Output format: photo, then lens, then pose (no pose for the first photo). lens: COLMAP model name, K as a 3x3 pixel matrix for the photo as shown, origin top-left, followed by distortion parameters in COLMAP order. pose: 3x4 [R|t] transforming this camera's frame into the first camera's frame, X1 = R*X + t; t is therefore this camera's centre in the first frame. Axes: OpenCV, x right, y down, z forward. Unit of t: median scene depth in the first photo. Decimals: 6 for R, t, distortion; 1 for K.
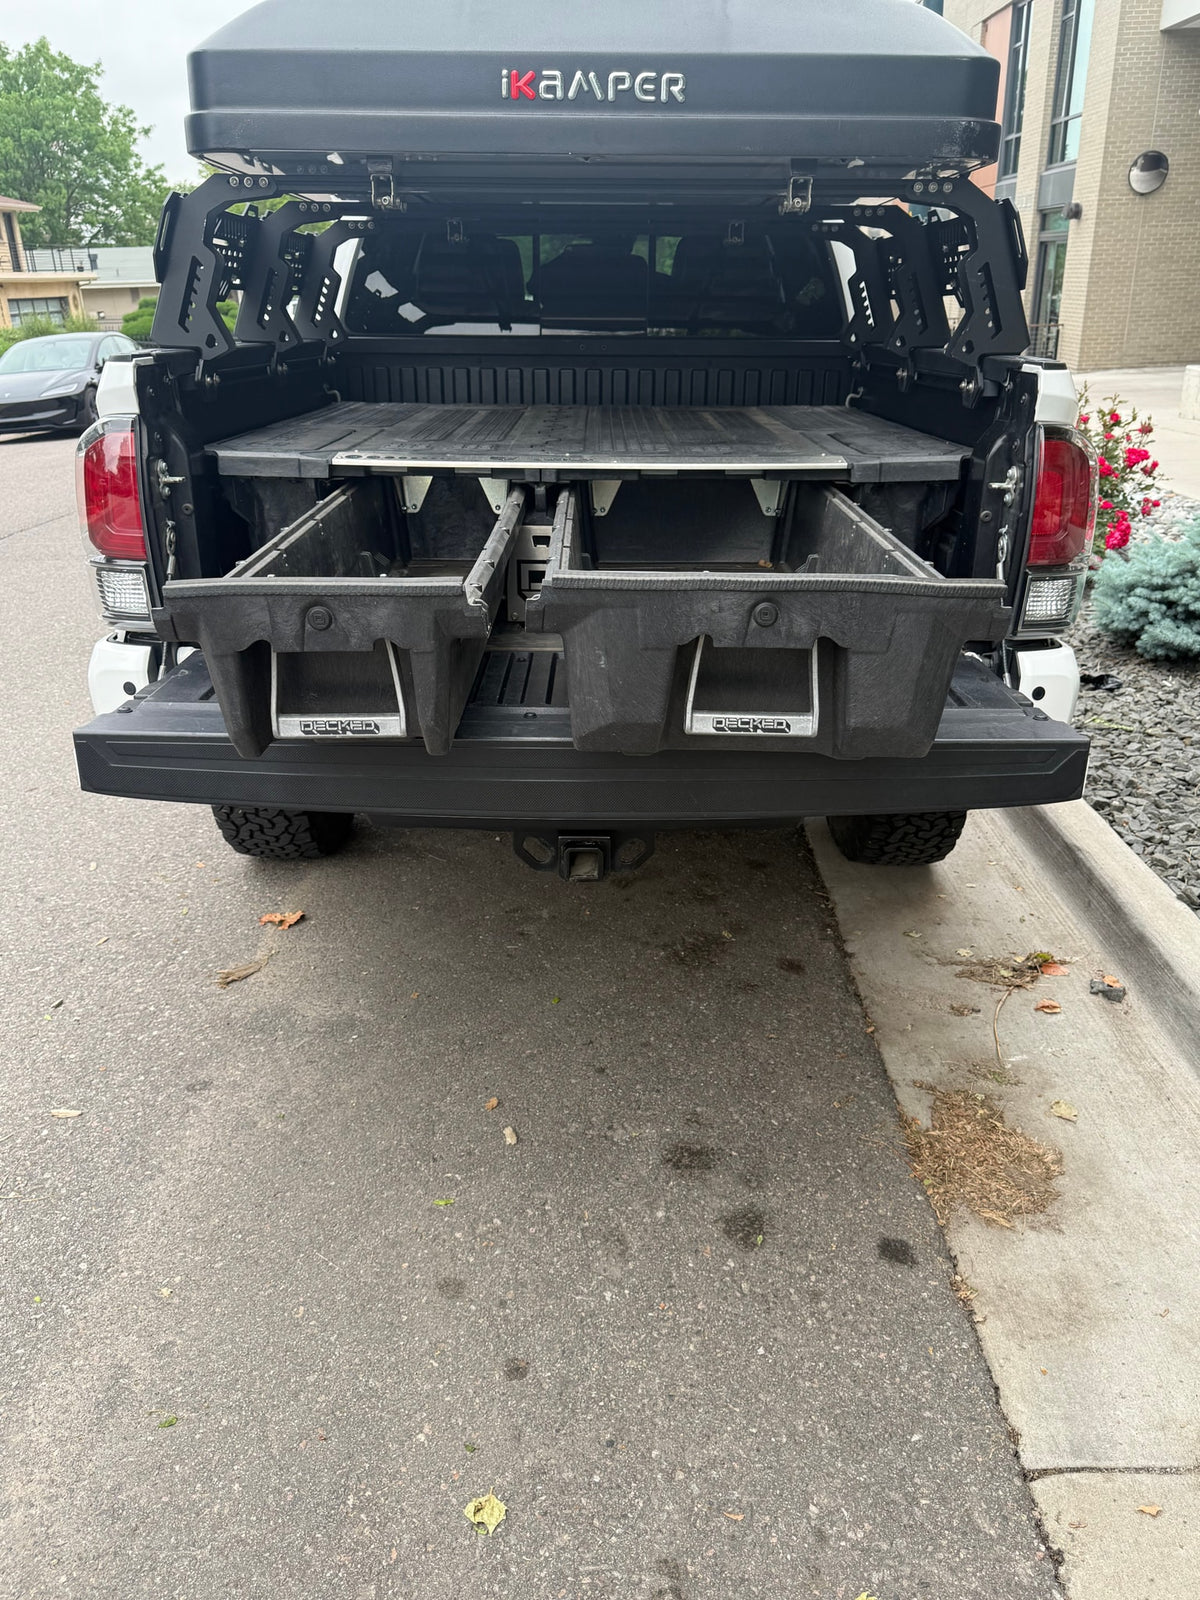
lens RADIAL K [[1211.3, 0, 600.0], [0, 1211.3, 800.0], [0, 0, 1]] dist [0.066636, -0.077331]
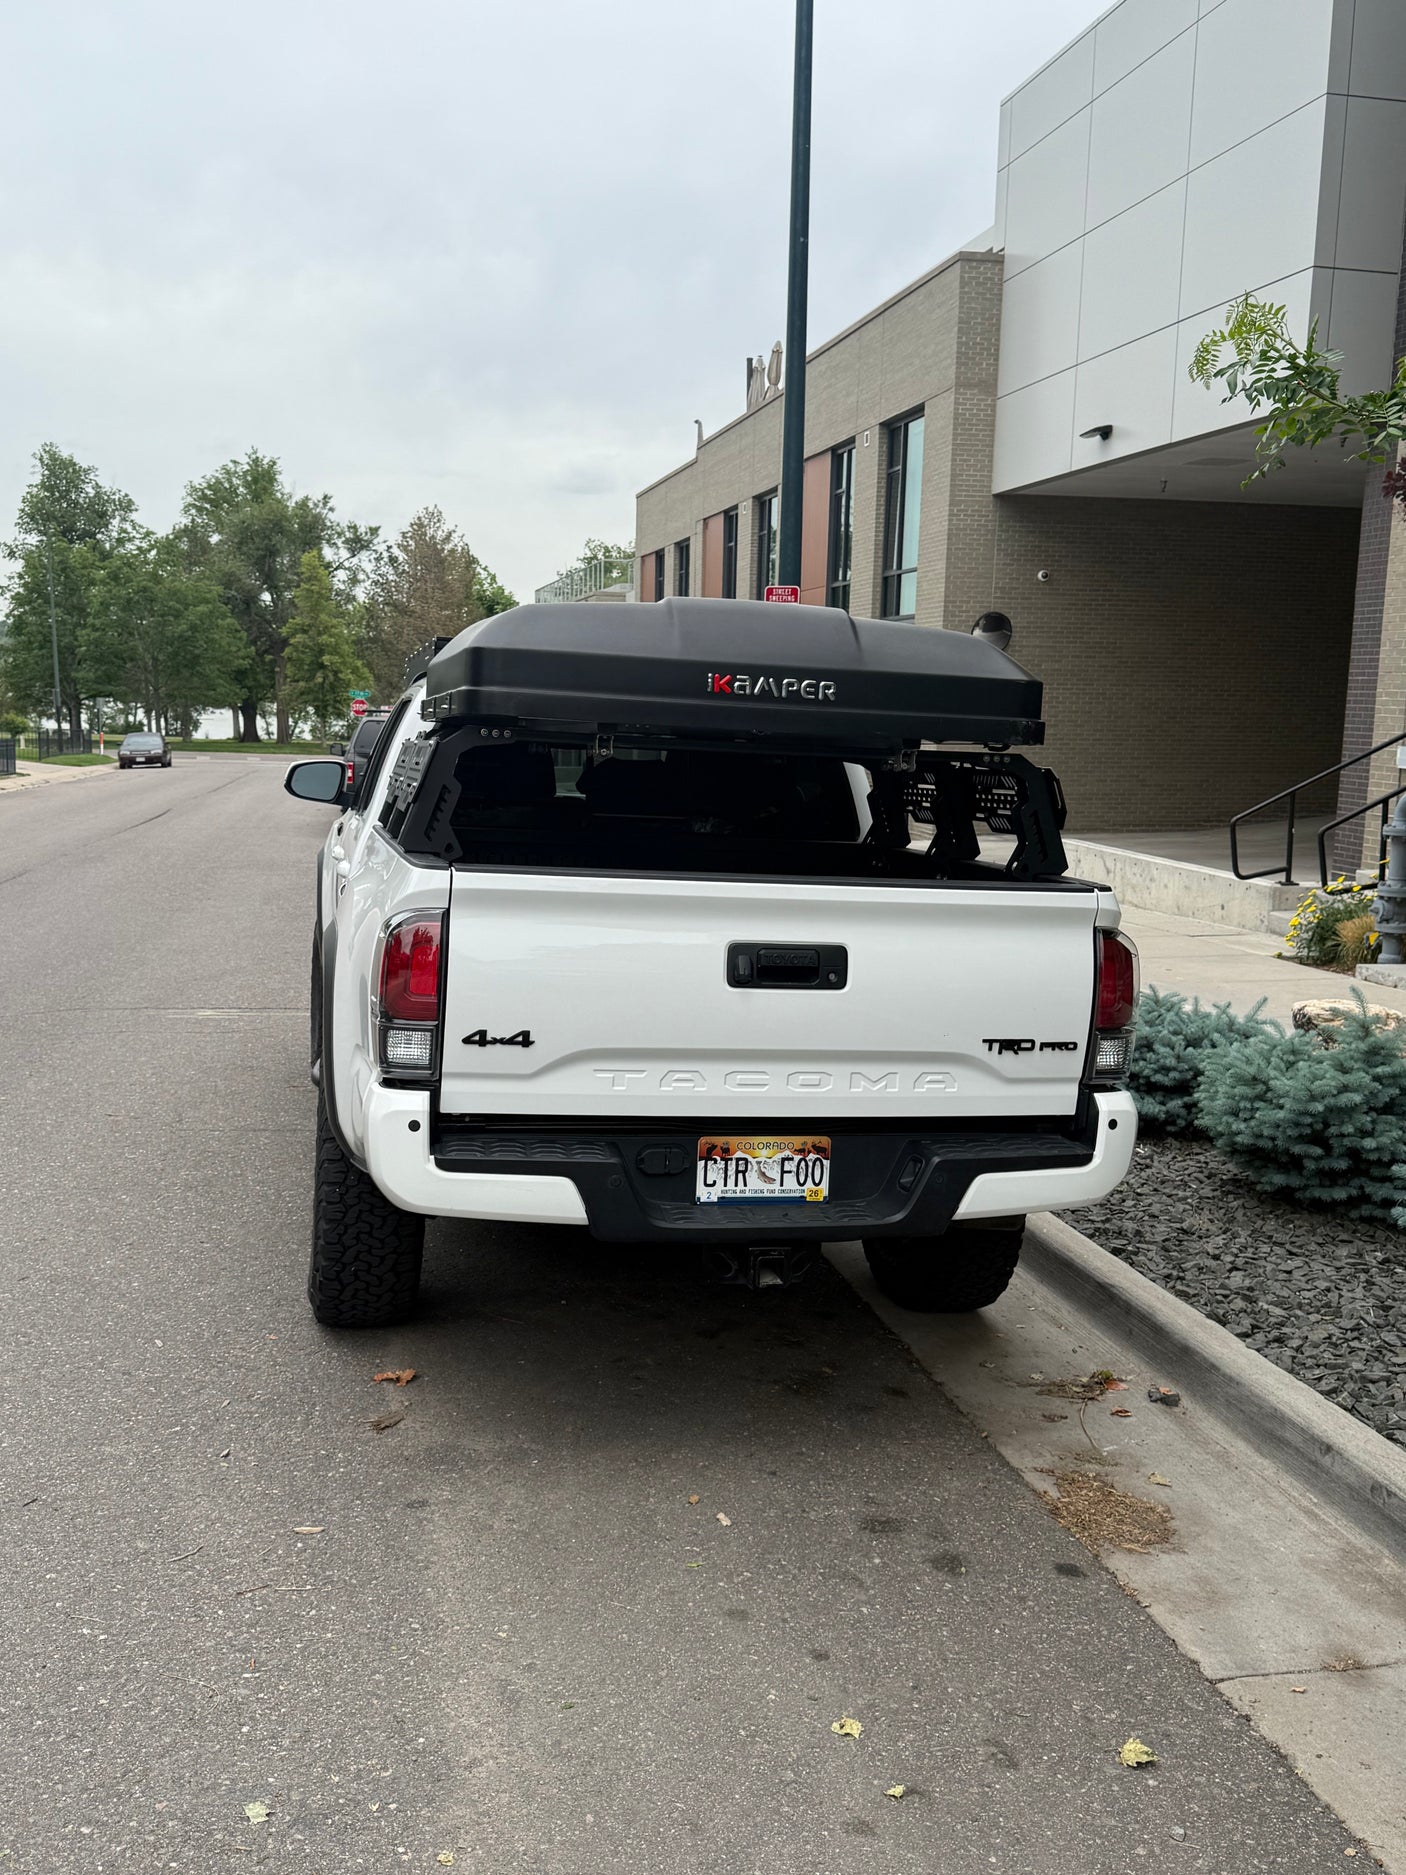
lens RADIAL K [[1591.8, 0, 703.0], [0, 1591.8, 937.5], [0, 0, 1]] dist [0.111764, -0.165761]
pose [[0.976046, 0.015972, 0.216977, -0.352206], [0.040777, 0.966199, -0.254552, 0.109447], [-0.213708, 0.257302, 0.942404, -0.456173]]
